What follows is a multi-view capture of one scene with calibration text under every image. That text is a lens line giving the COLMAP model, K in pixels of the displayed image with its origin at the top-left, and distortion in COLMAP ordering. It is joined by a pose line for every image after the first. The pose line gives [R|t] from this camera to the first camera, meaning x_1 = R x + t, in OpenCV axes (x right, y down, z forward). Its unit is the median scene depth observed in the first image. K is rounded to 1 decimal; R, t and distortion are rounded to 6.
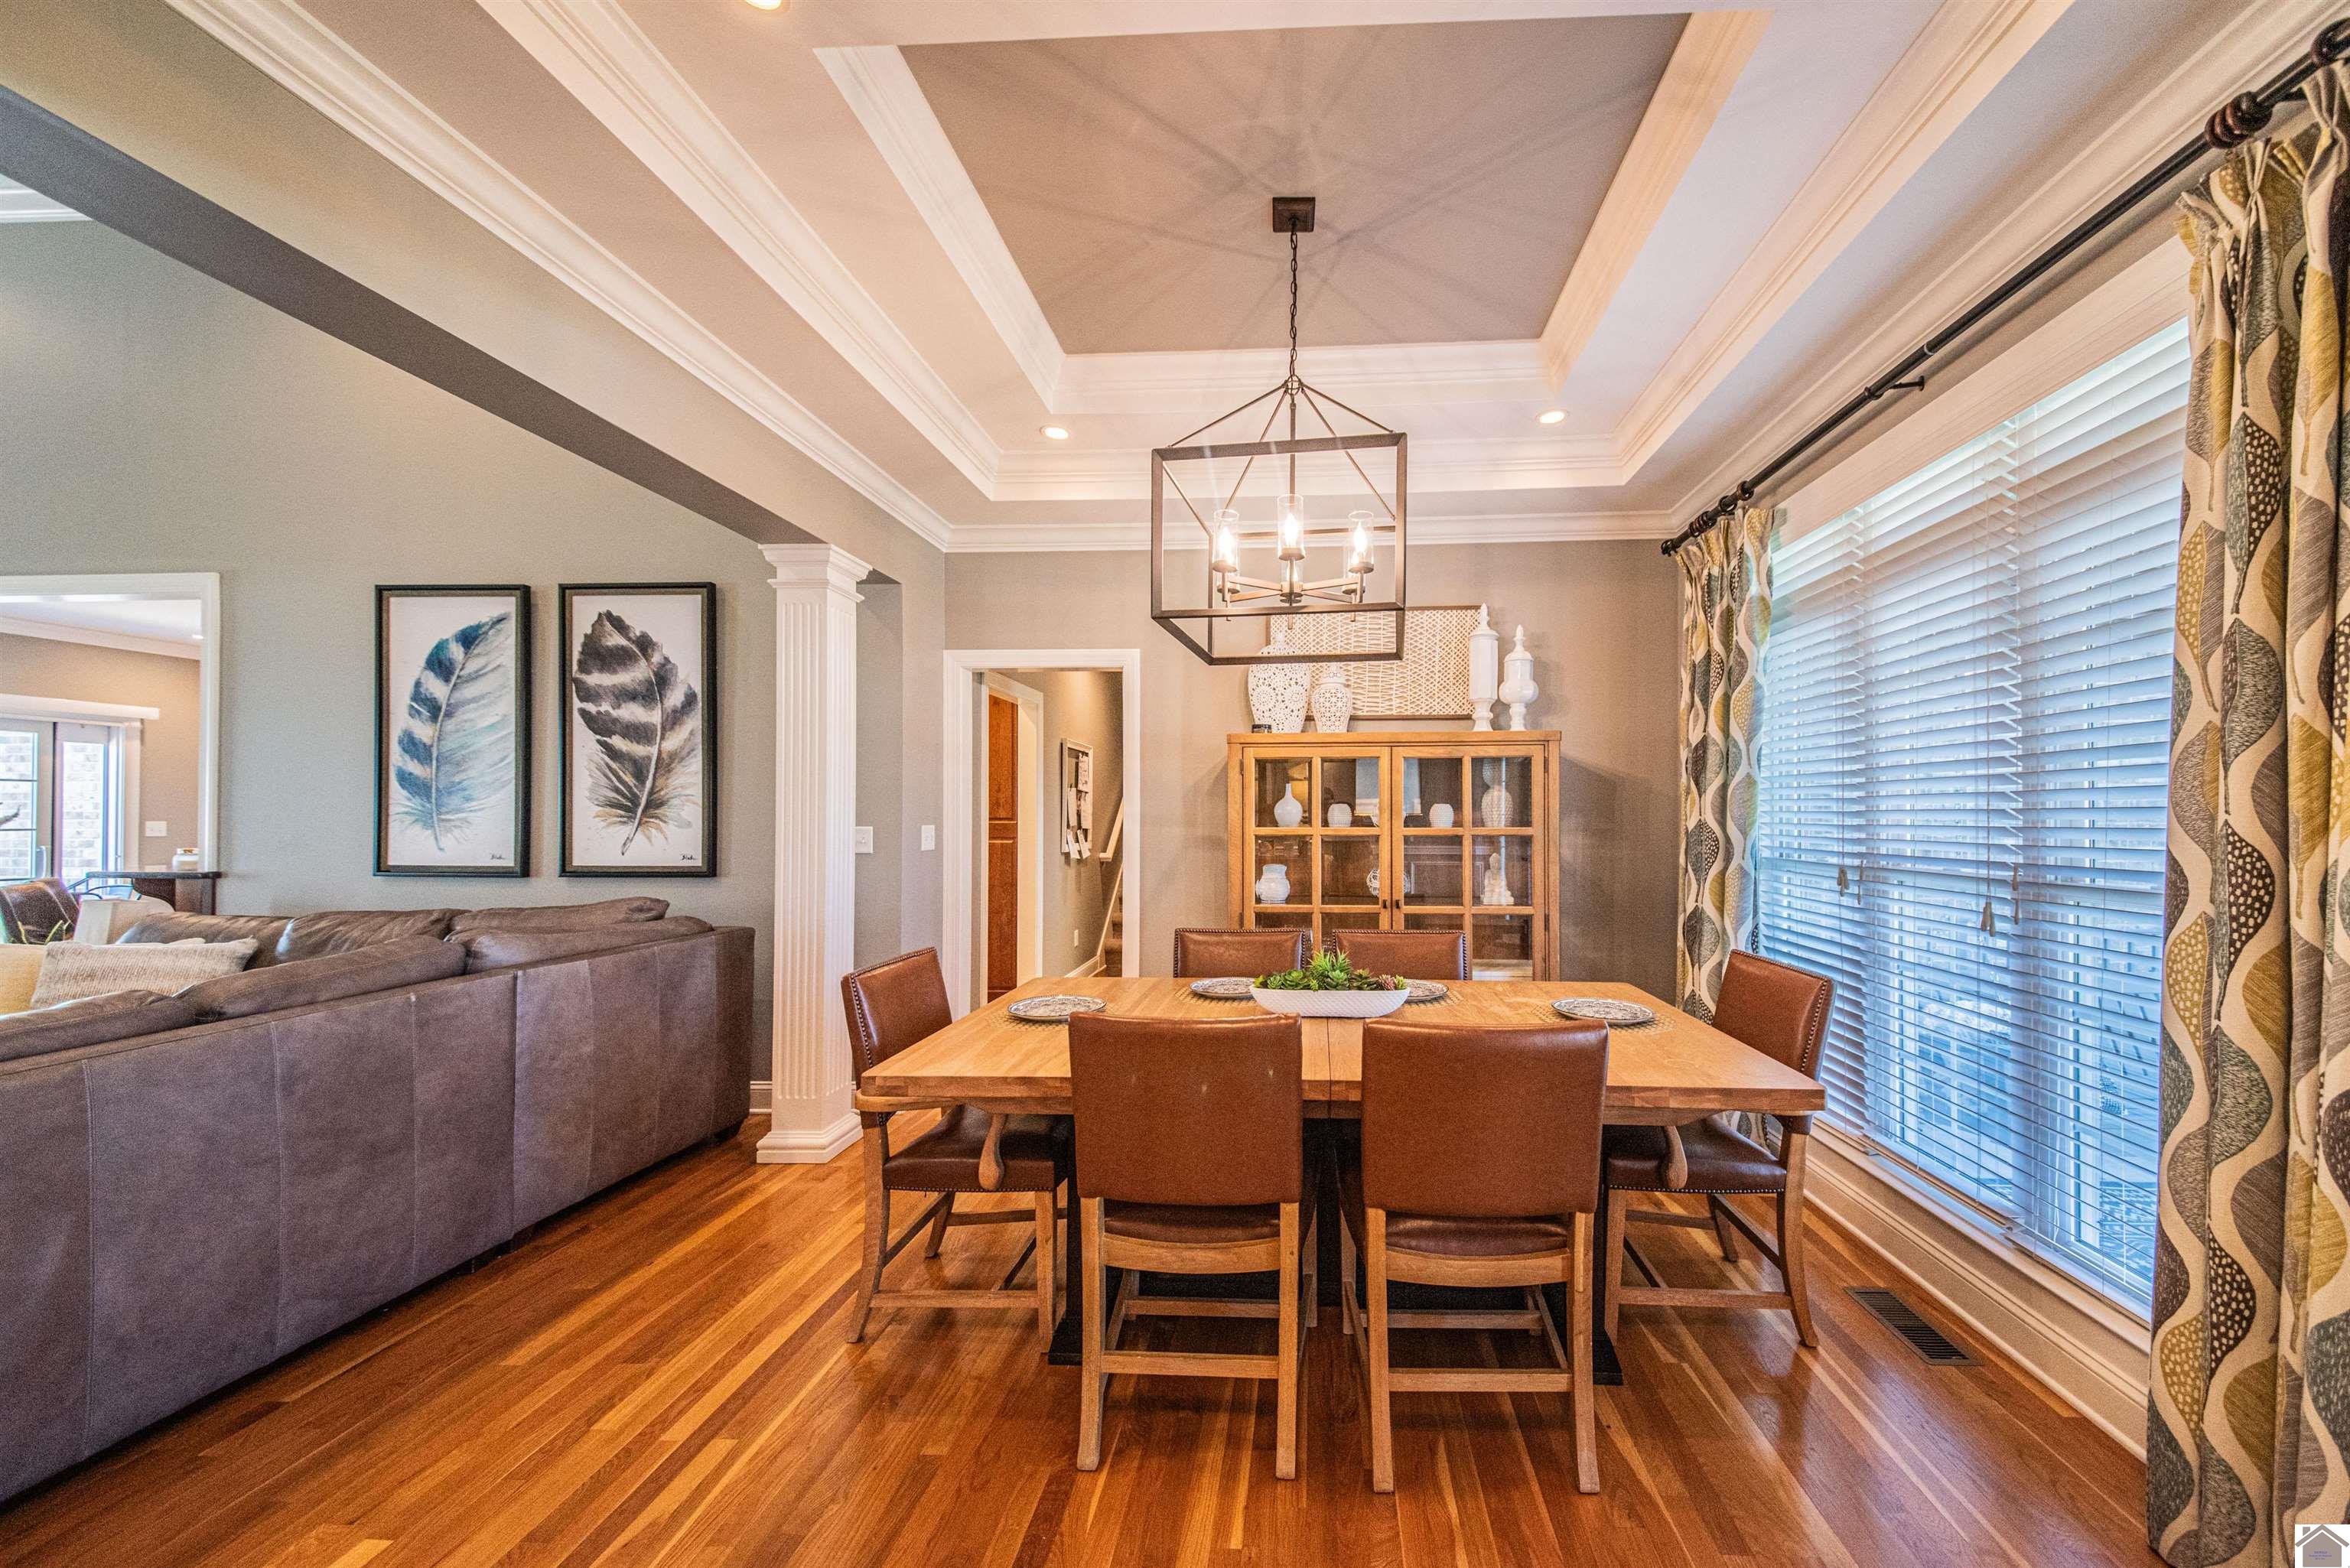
lens RADIAL K [[915.1, 0, 1377.6], [0, 915.1, 795.1], [0, 0, 1]] dist [0.017934, -0.006701]
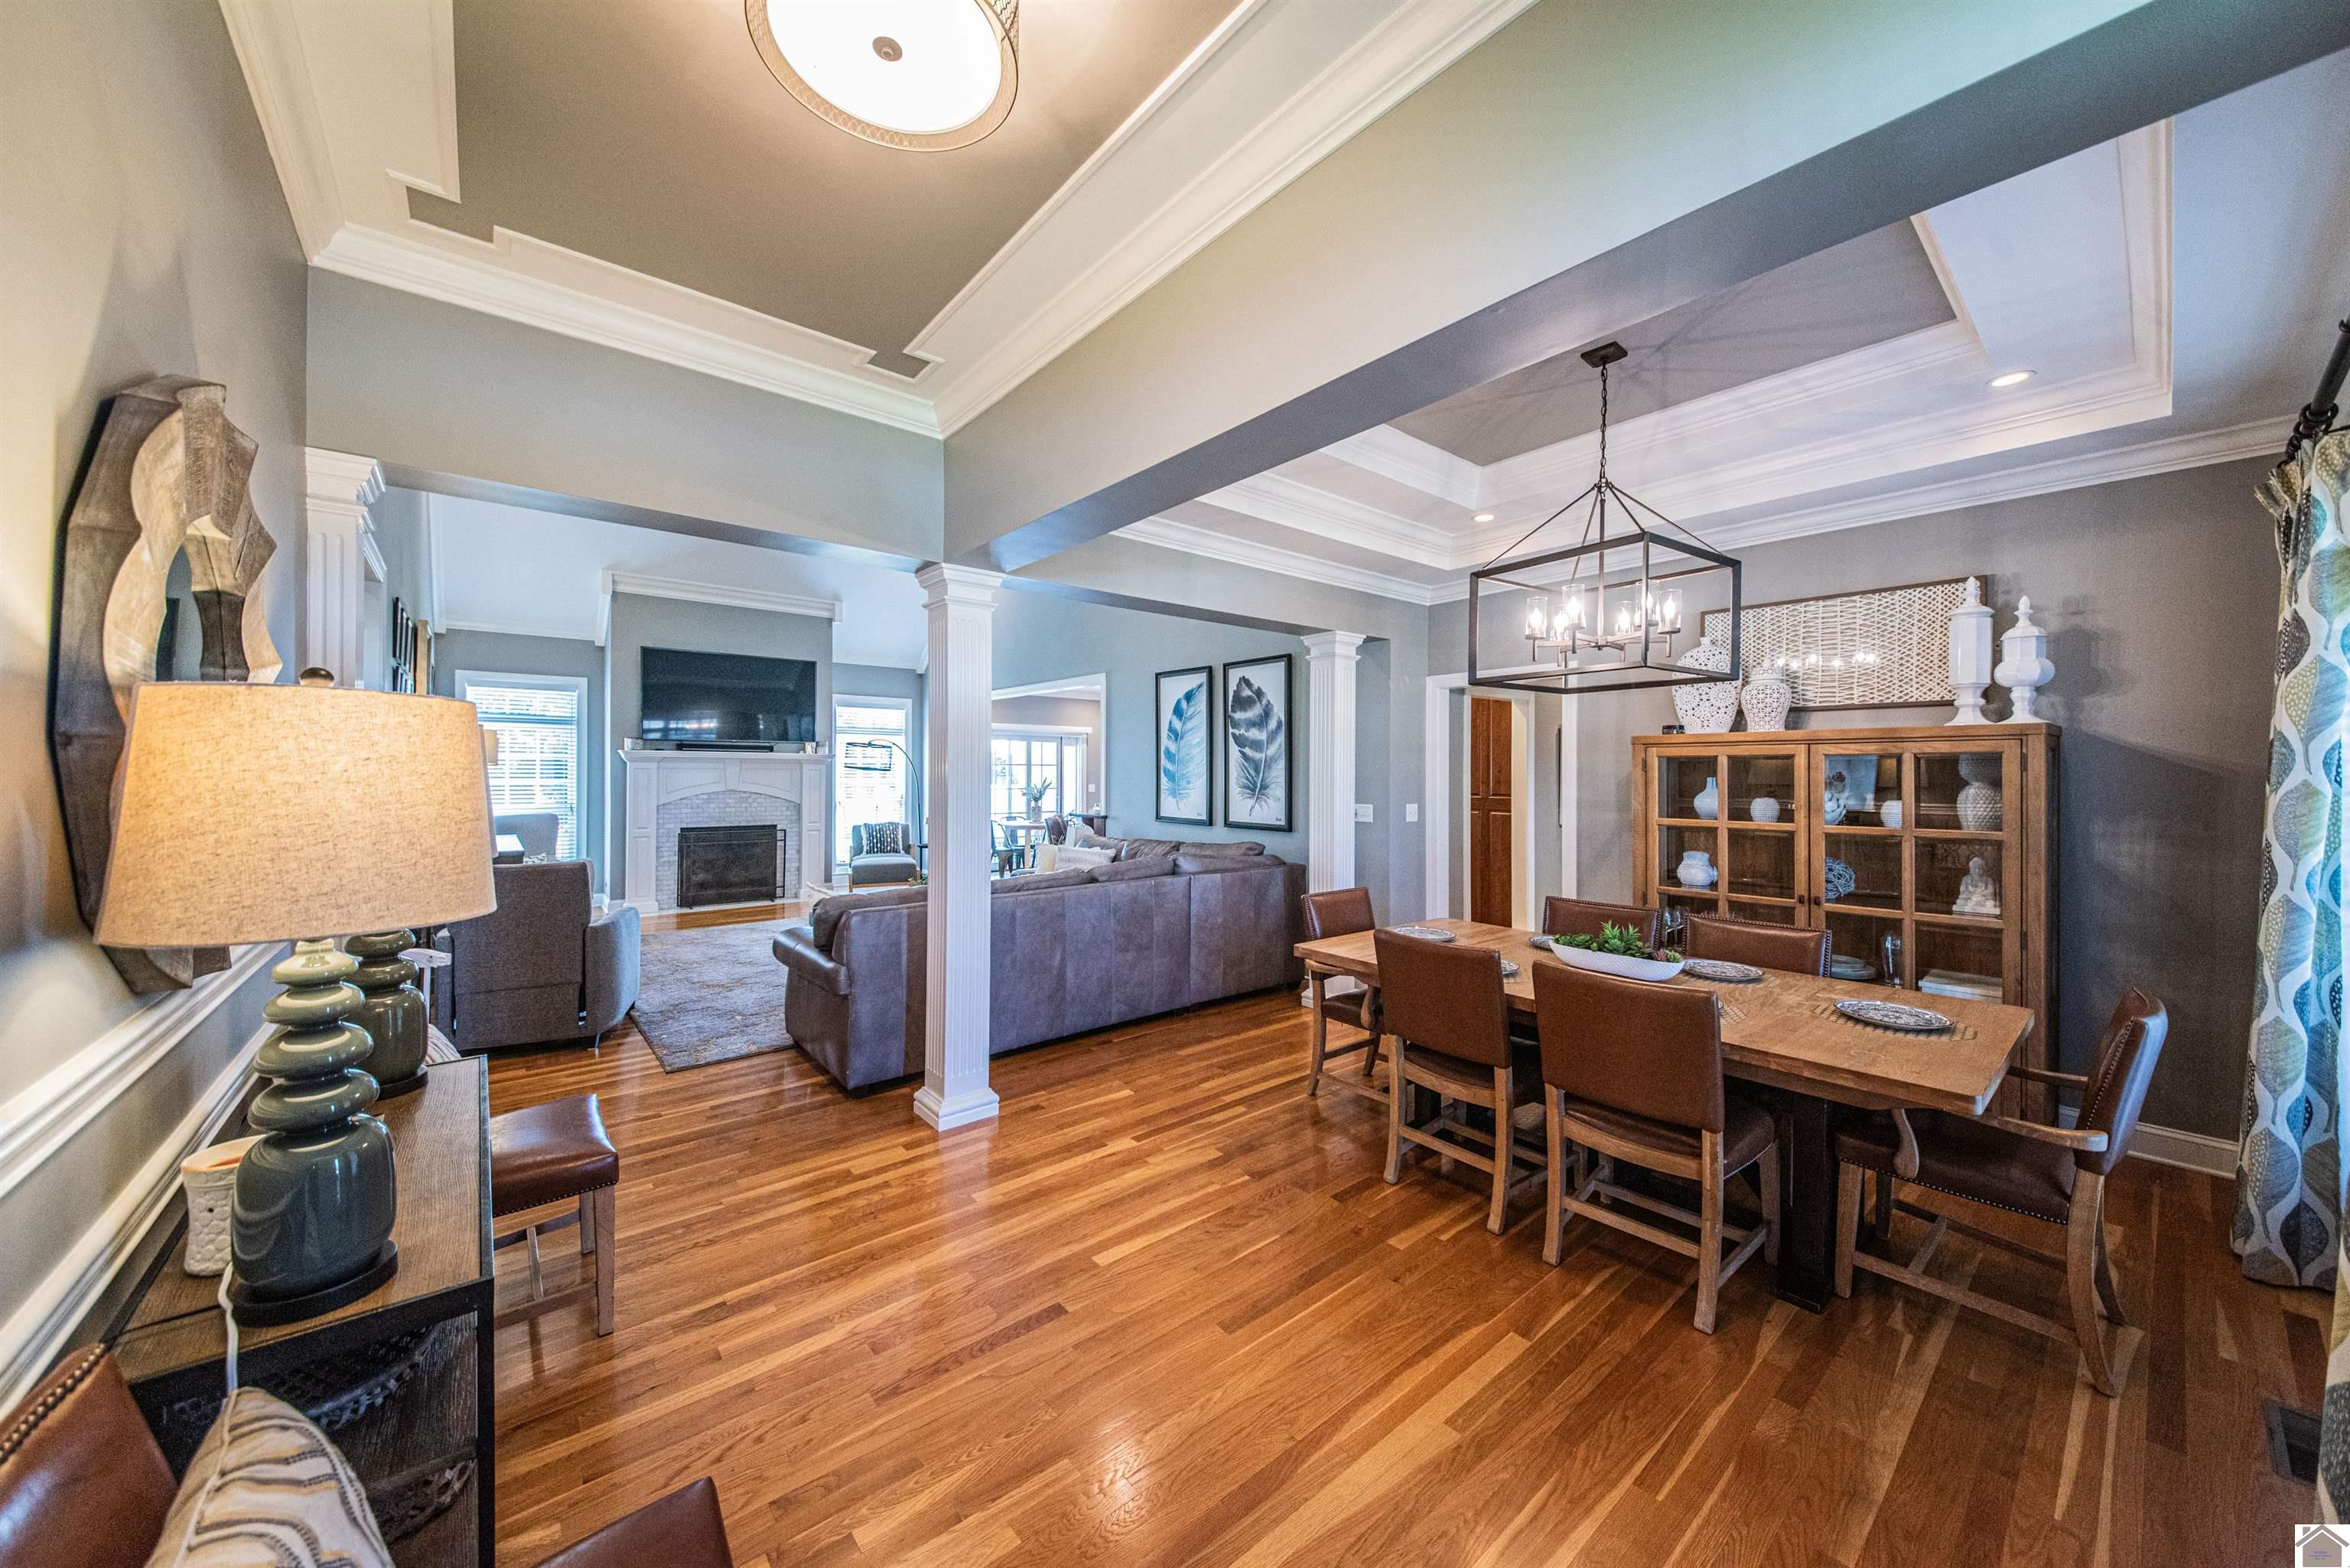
lens RADIAL K [[819.1, 0, 1161.6], [0, 819.1, 776.9], [0, 0, 1]] dist [-0.000467, -0.000209]
pose [[0.666199, 0.009059, -0.745719, 0.219739], [0.002151, 0.999899, 0.014068, -0.031473], [0.745771, -0.010976, 0.666112, -0.146674]]
